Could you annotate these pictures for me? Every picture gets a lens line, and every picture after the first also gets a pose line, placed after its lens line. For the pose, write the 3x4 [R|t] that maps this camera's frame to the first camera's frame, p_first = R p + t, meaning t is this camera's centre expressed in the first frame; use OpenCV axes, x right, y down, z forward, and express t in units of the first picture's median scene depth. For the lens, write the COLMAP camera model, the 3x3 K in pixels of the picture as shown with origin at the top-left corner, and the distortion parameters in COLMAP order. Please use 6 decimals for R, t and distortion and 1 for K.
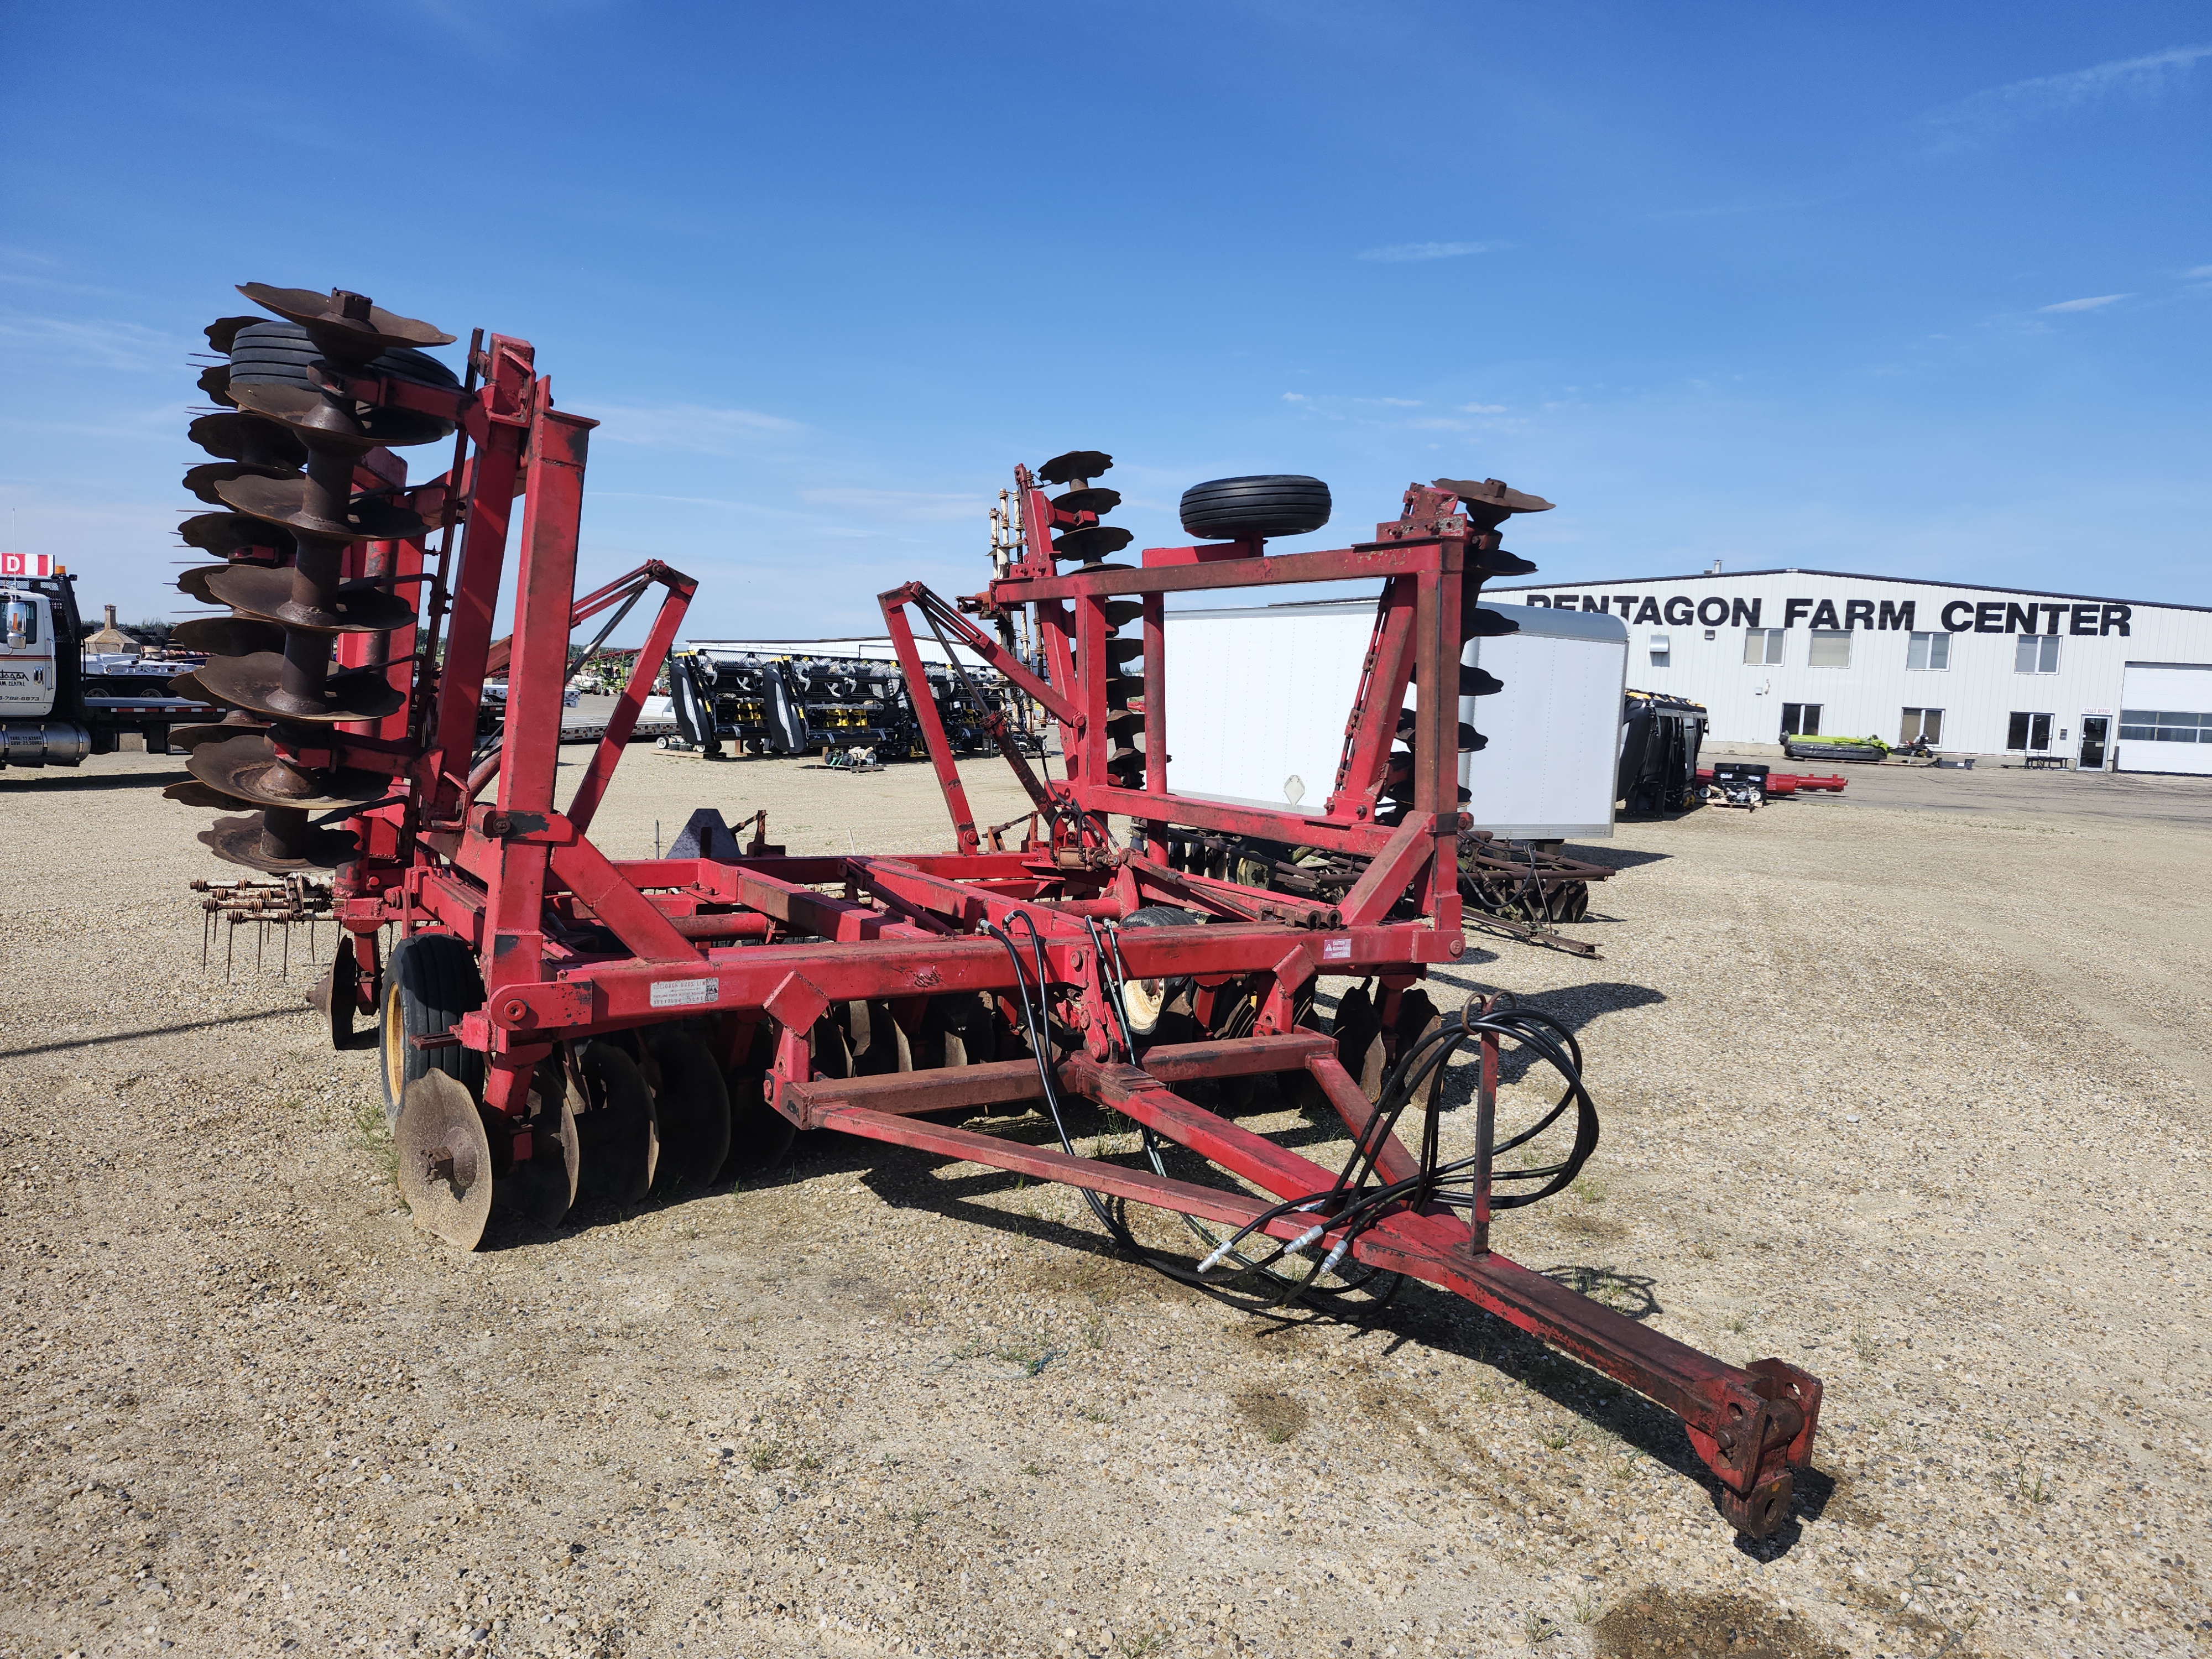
lens RADIAL K [[1522.3, 0, 1120.2], [0, 1522.3, 839.9], [0, 0, 1]] dist [0.102222, -0.090404]
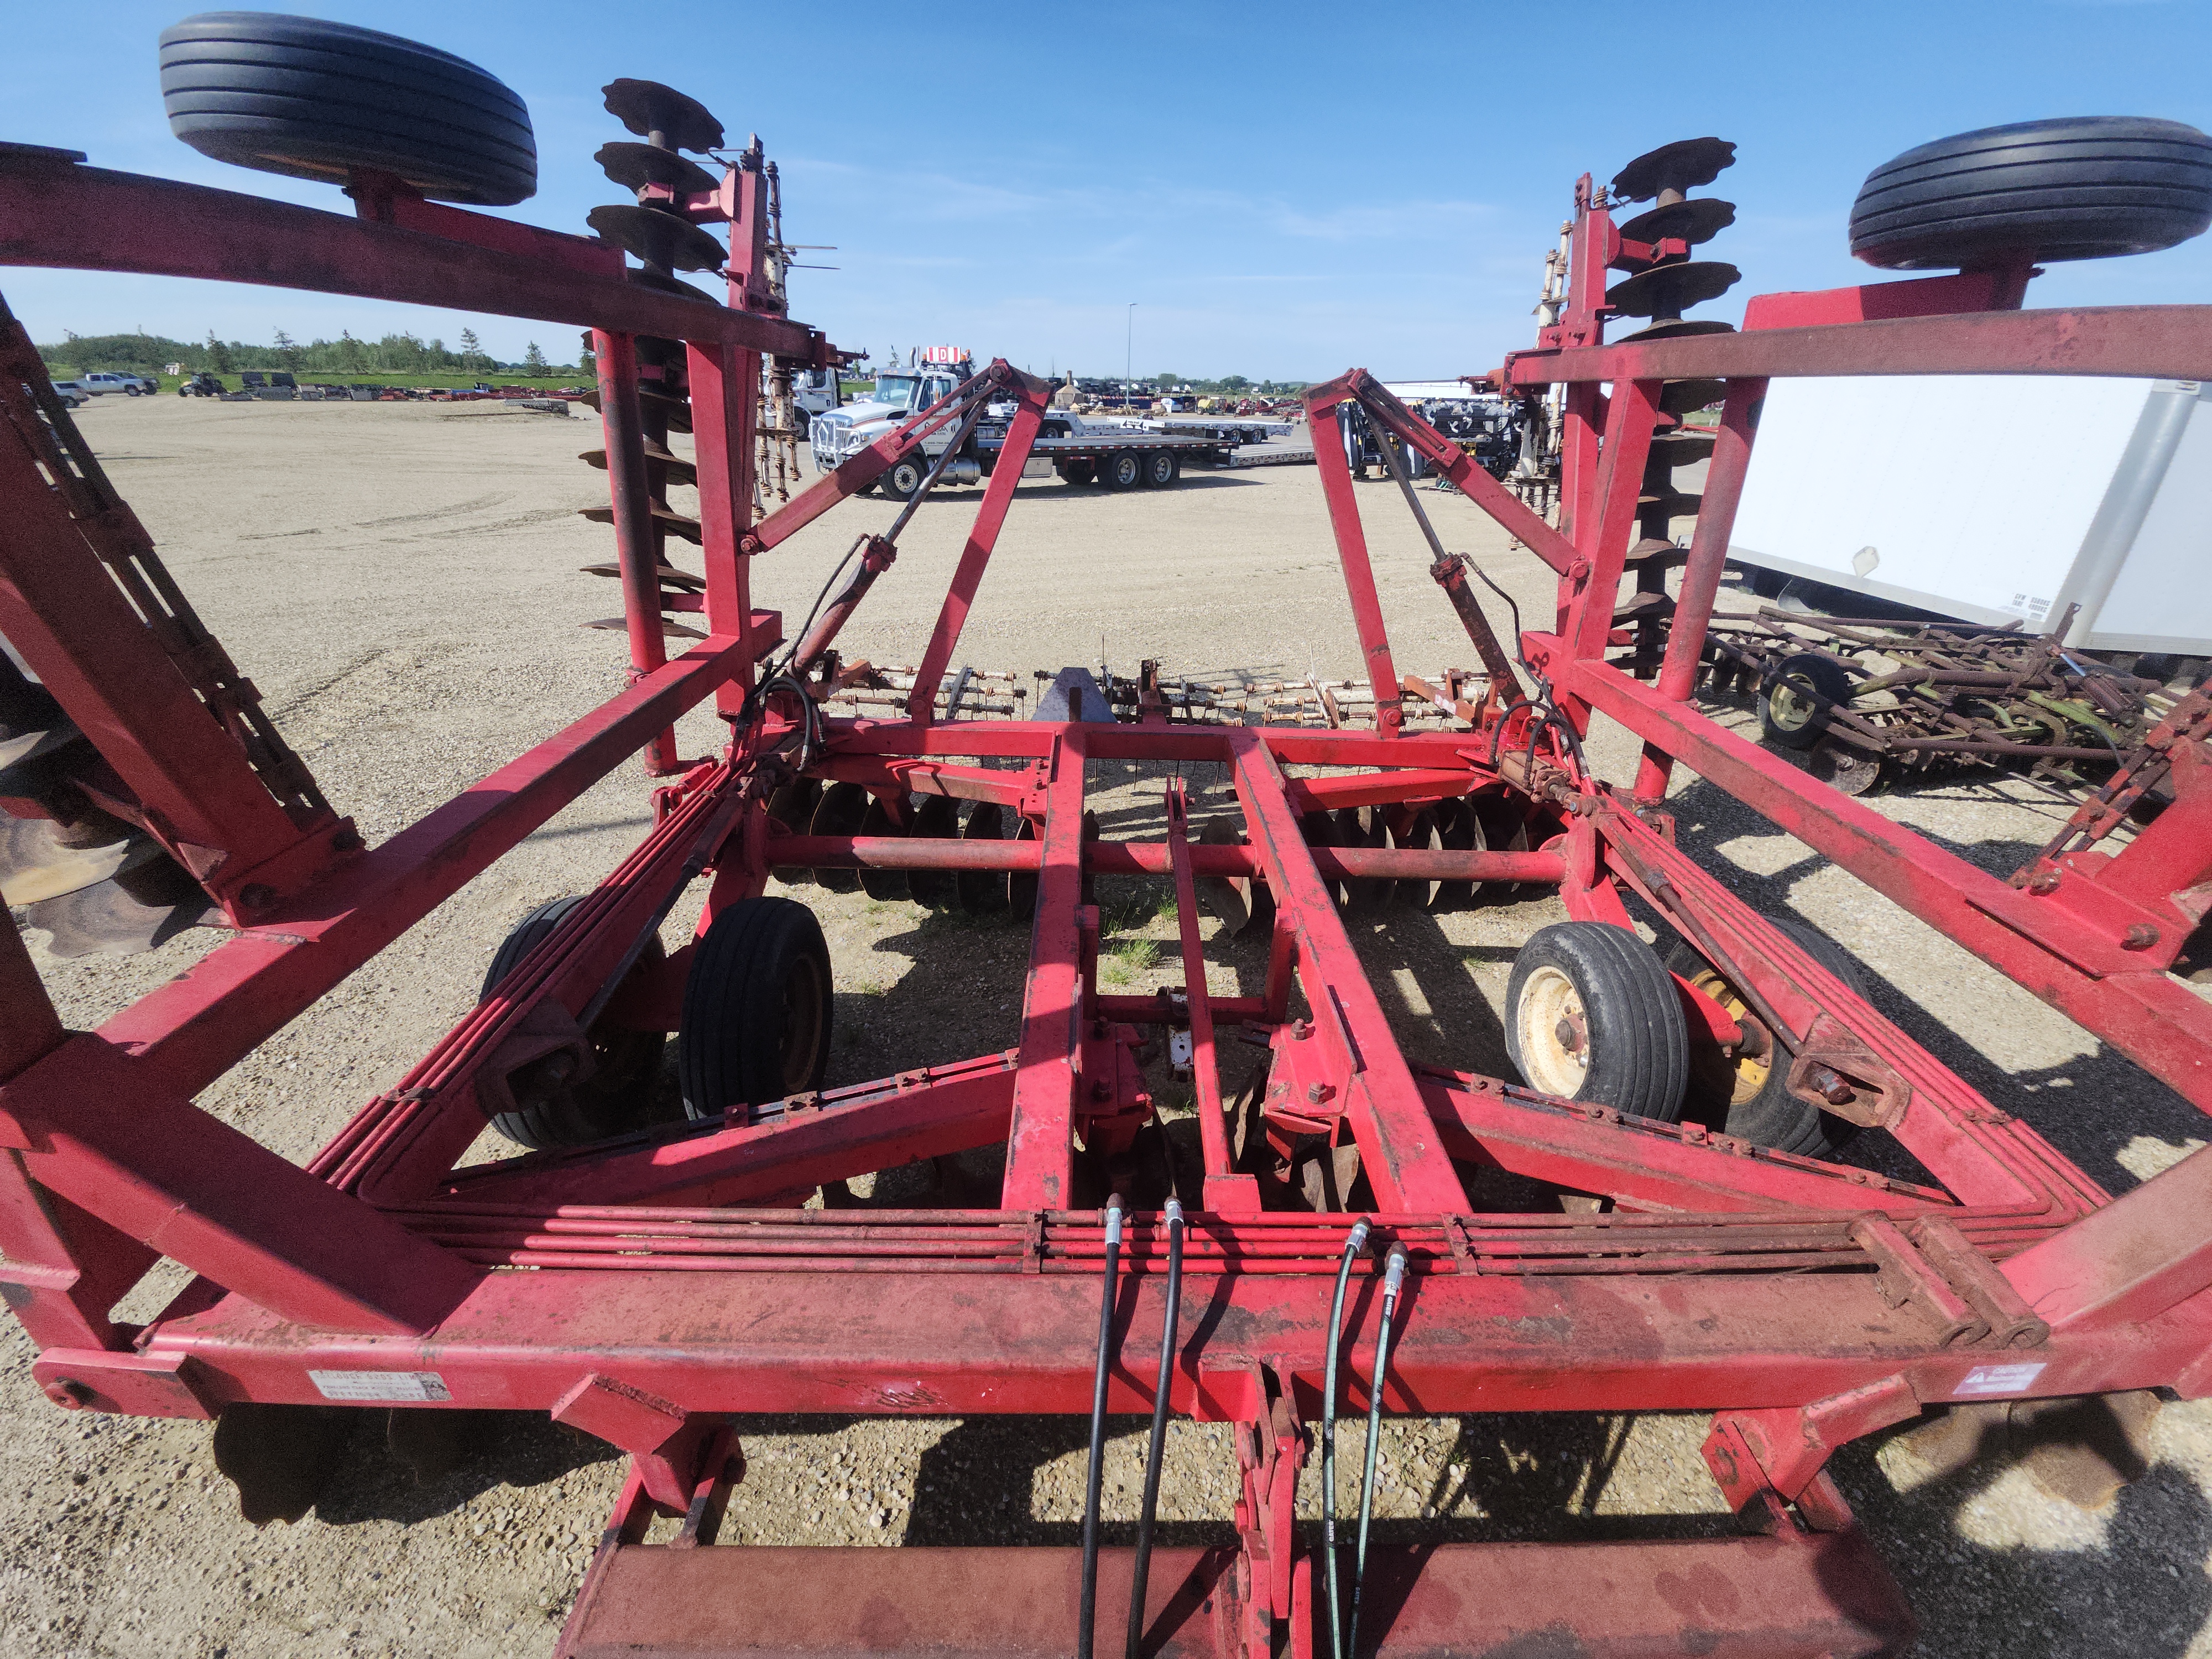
lens RADIAL K [[875.4, 0, 1113.8], [0, 875.4, 836.9], [0, 0, 1]] dist [-0.016277, -0.000677]
pose [[0.851452, 0.222377, -0.474950, 0.010382], [-0.042971, 0.932184, 0.359425, -0.108943], [0.522669, -0.285624, 0.803266, 0.567217]]
